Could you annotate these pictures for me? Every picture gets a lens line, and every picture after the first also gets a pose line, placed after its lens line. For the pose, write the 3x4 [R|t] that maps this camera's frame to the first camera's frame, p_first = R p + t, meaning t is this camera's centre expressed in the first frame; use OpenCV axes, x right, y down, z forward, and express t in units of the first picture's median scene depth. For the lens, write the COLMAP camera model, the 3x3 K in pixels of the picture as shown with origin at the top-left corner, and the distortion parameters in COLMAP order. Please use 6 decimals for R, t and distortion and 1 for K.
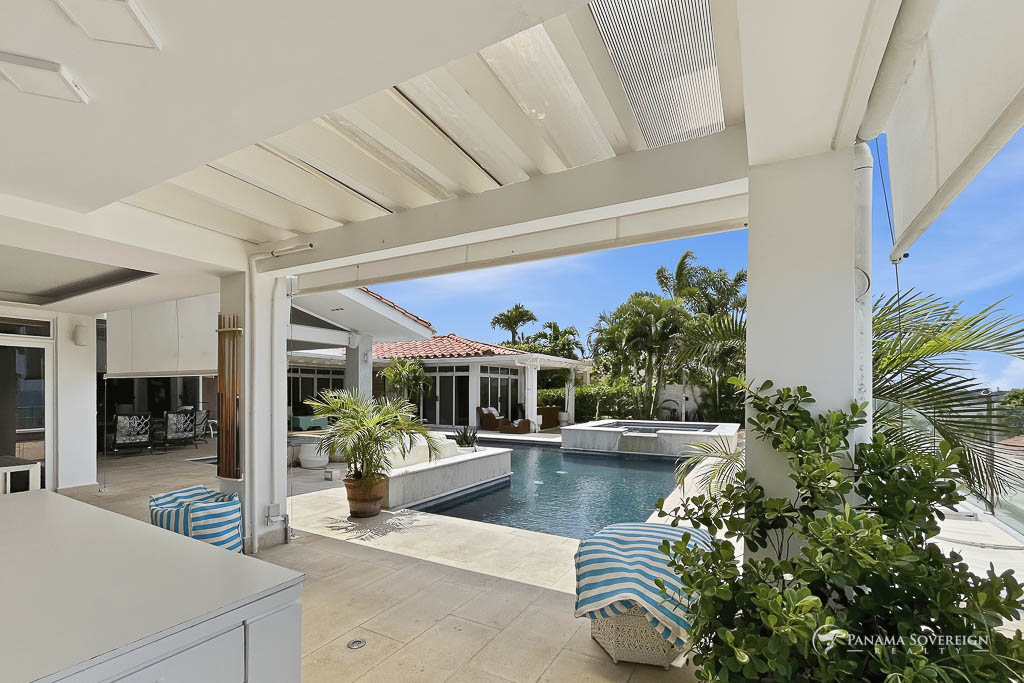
lens RADIAL K [[447.4, 0, 532.3], [0, 447.4, 395.8], [0, 0, 1]] dist [0.001182, -0.000324]
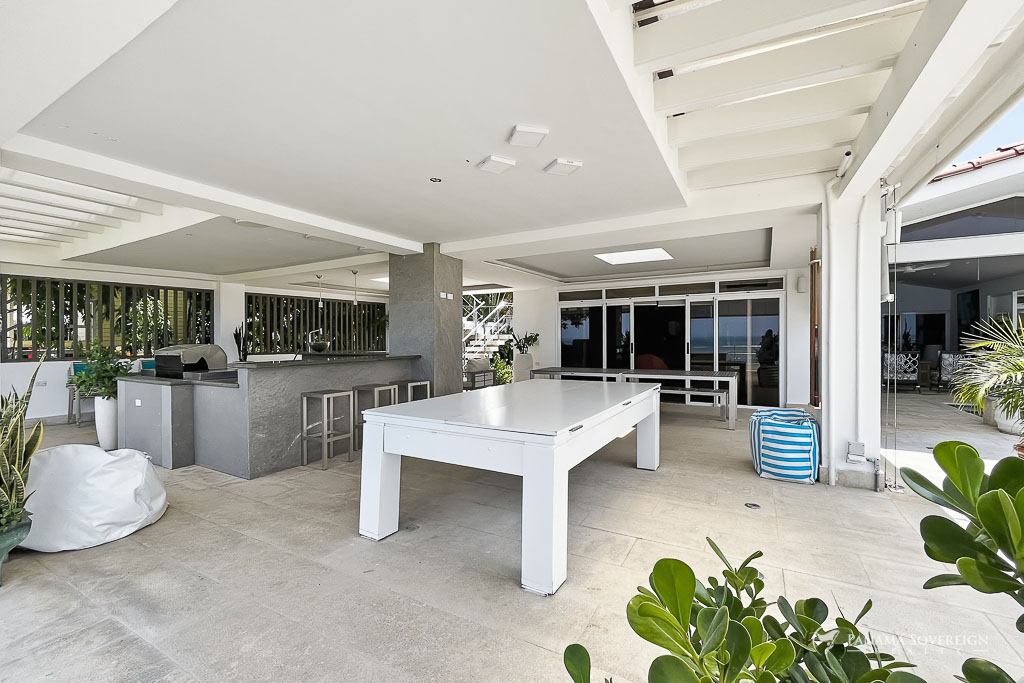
lens RADIAL K [[447.4, 0, 521.4], [0, 447.4, 340.3], [0, 0, 1]] dist [0.001182, -0.000324]
pose [[-0.011109, -0.005167, -0.999925, 0.078210], [0.004495, 0.999976, -0.005217, 0.007331], [0.999928, -0.004553, -0.011085, 0.069236]]
